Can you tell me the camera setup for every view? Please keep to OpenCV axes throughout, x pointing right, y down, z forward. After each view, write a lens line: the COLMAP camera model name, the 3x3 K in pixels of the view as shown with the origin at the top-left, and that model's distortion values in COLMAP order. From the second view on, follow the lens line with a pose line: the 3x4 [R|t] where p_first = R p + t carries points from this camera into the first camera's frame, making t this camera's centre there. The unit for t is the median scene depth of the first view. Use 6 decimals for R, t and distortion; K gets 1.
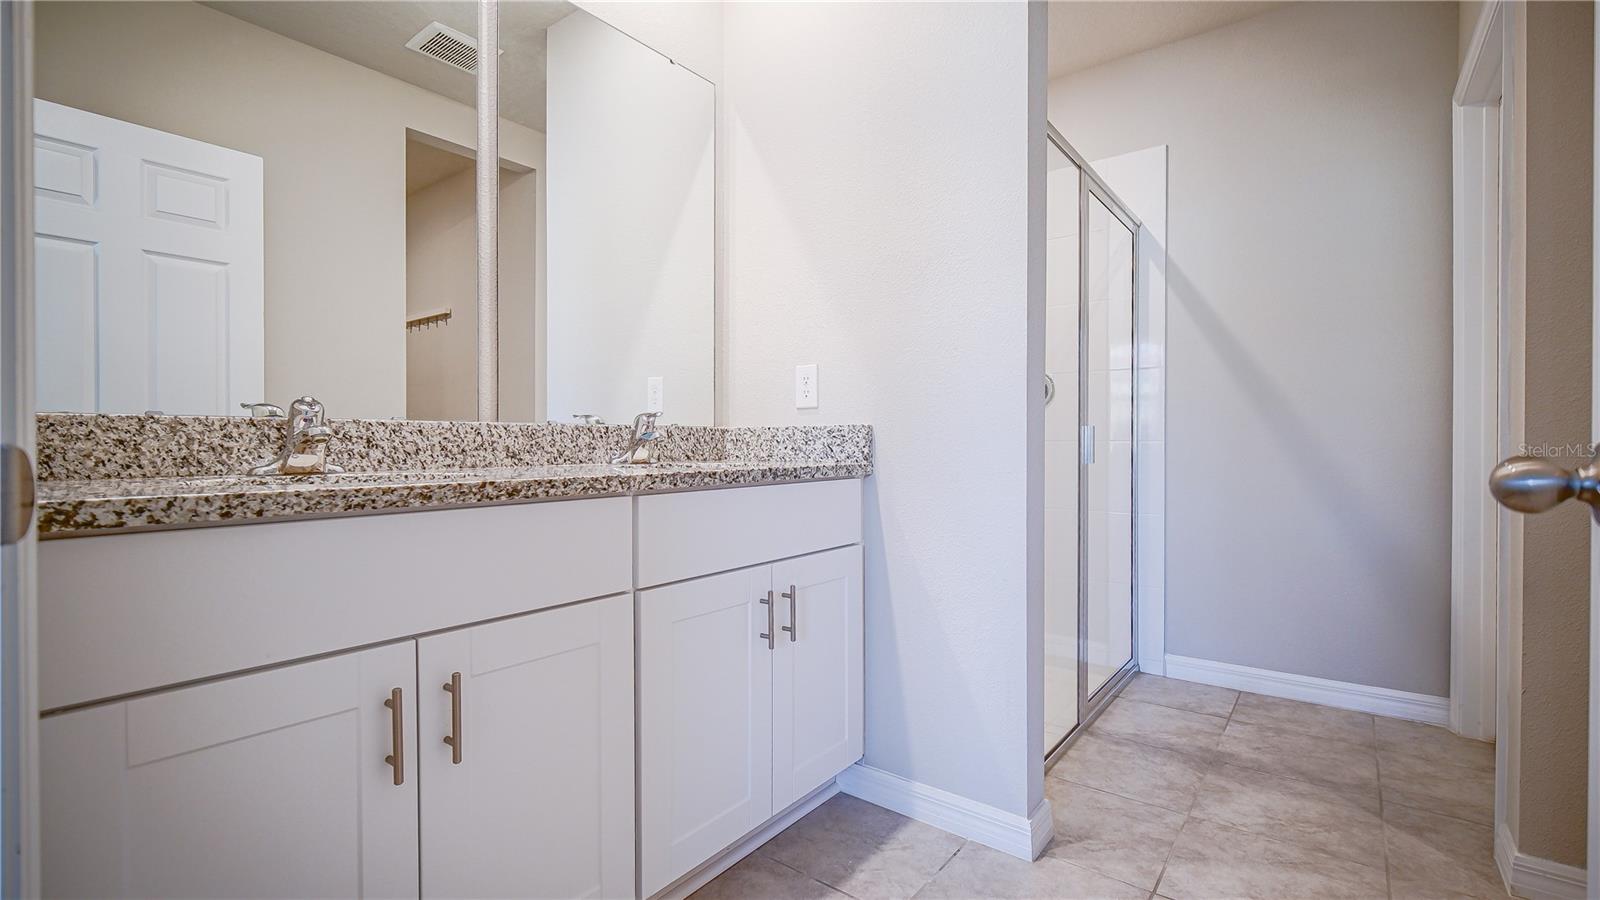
lens RADIAL K [[672.8, 0, 800.0], [0, 672.8, 450.0], [0, 0, 1]] dist [-0.003420, -0.000365]
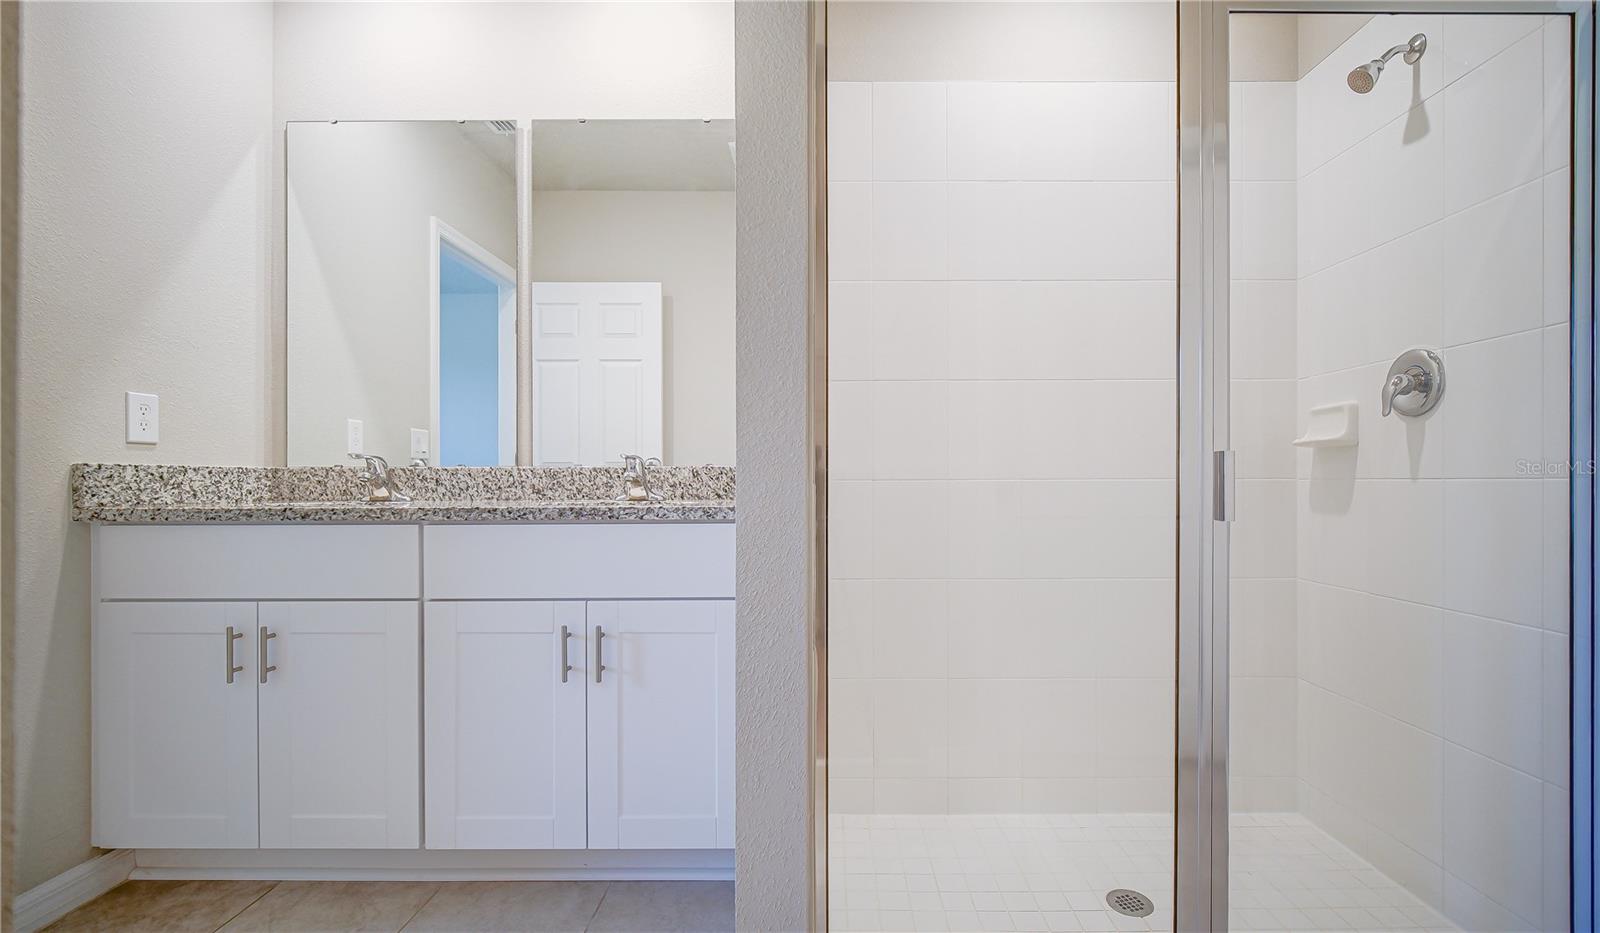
lens RADIAL K [[685.3, 0, 823.6], [0, 685.3, 482.1], [0, 0, 1]] dist [-0.002306, -0.000115]
pose [[0.630250, 0.002364, -0.776389, 0.998534], [-0.007270, 0.999969, -0.002857, -0.011287], [0.776358, 0.007445, 0.630248, 0.625454]]
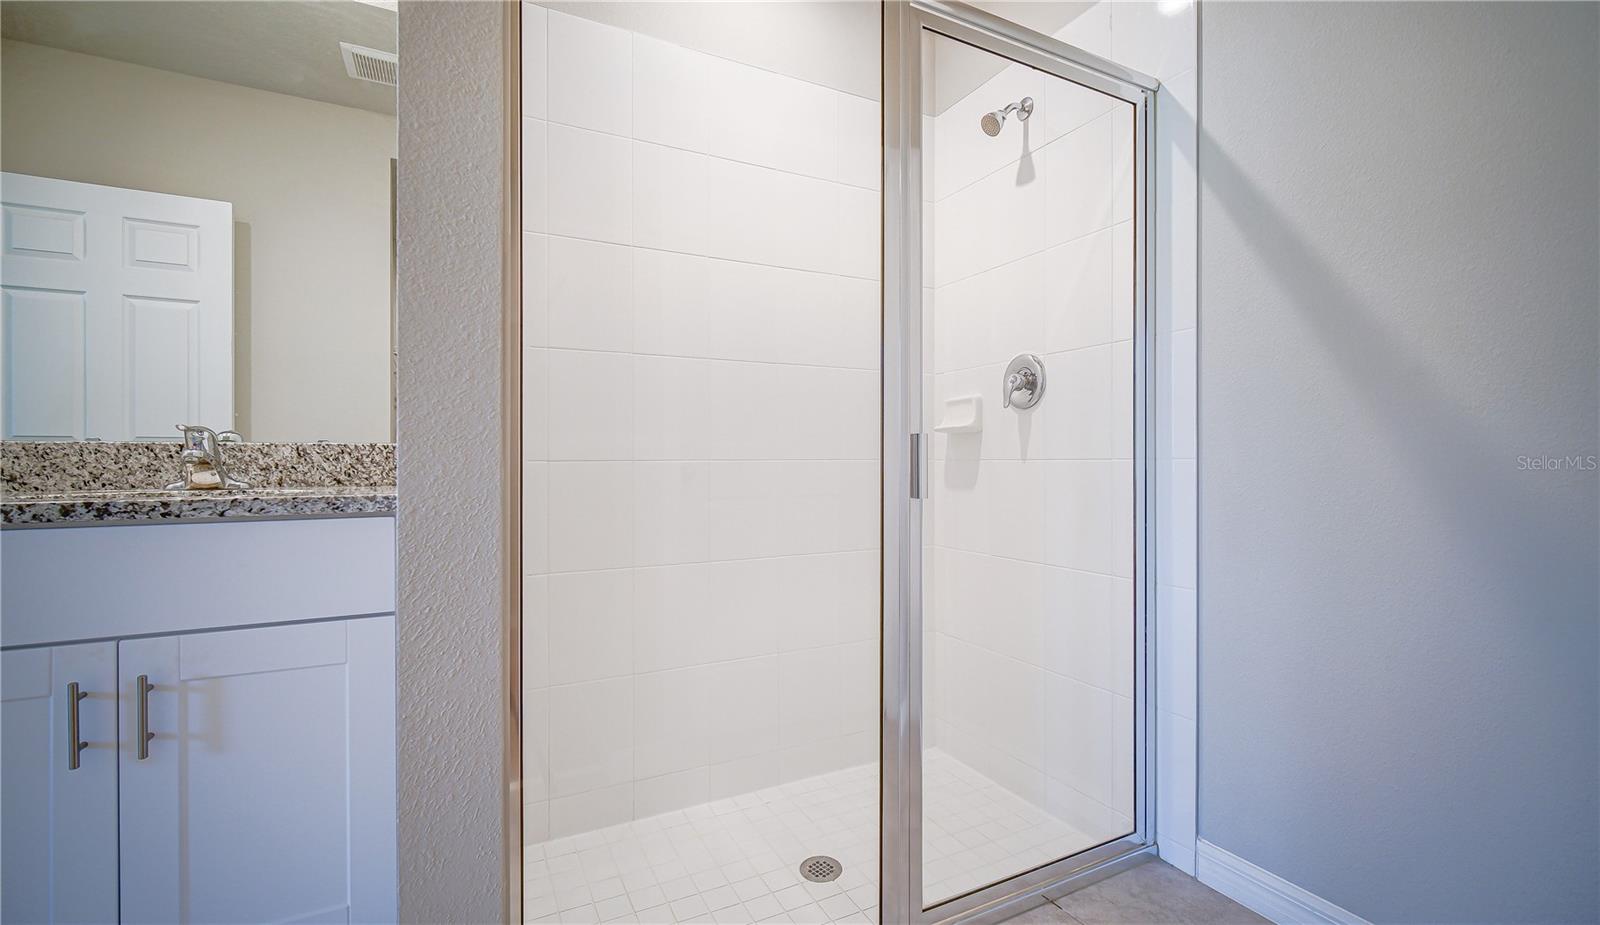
lens RADIAL K [[678.3, 0, 793.1], [0, 678.3, 463.4], [0, 0, 1]] dist [-0.002550, -0.000125]
pose [[0.914386, 0.000593, -0.404844, 0.873646], [-0.003326, 0.999976, -0.006048, -0.010365], [0.404830, 0.006877, 0.914366, 0.649576]]
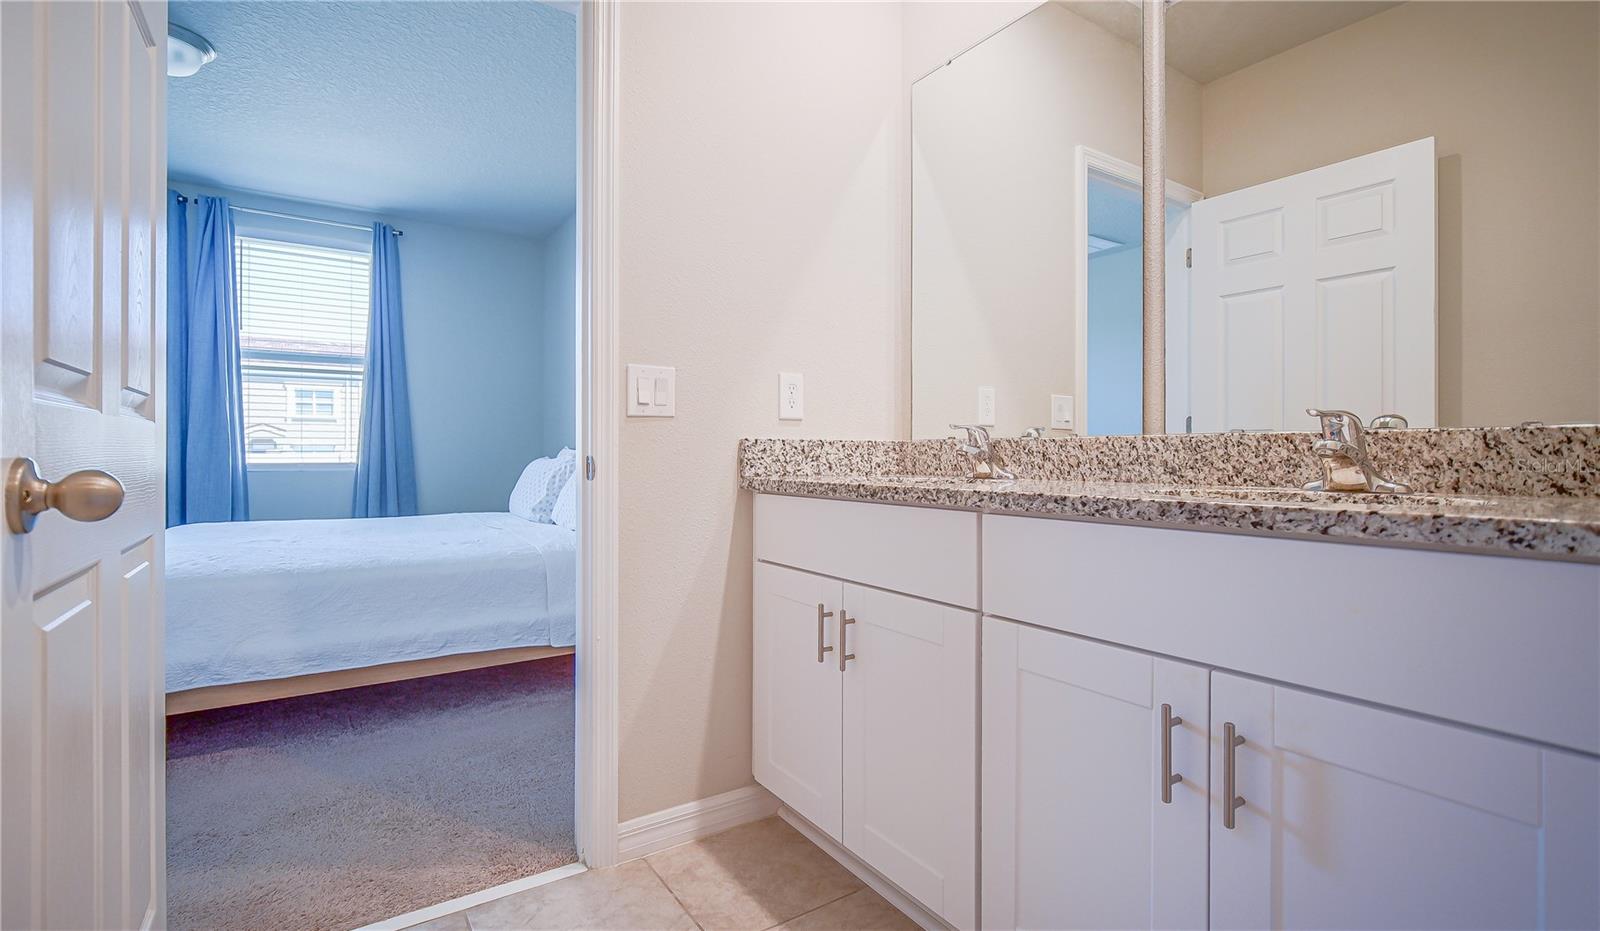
lens RADIAL K [[717.4, 0, 775.7], [0, 717.4, 450.7], [0, 0, 1]] dist [-0.004227, -0.000499]
pose [[-0.310243, -0.003503, -0.950651, 0.658406], [-0.011754, 0.999931, 0.000151, -0.013720], [0.950585, 0.011220, -0.310262, 0.839510]]
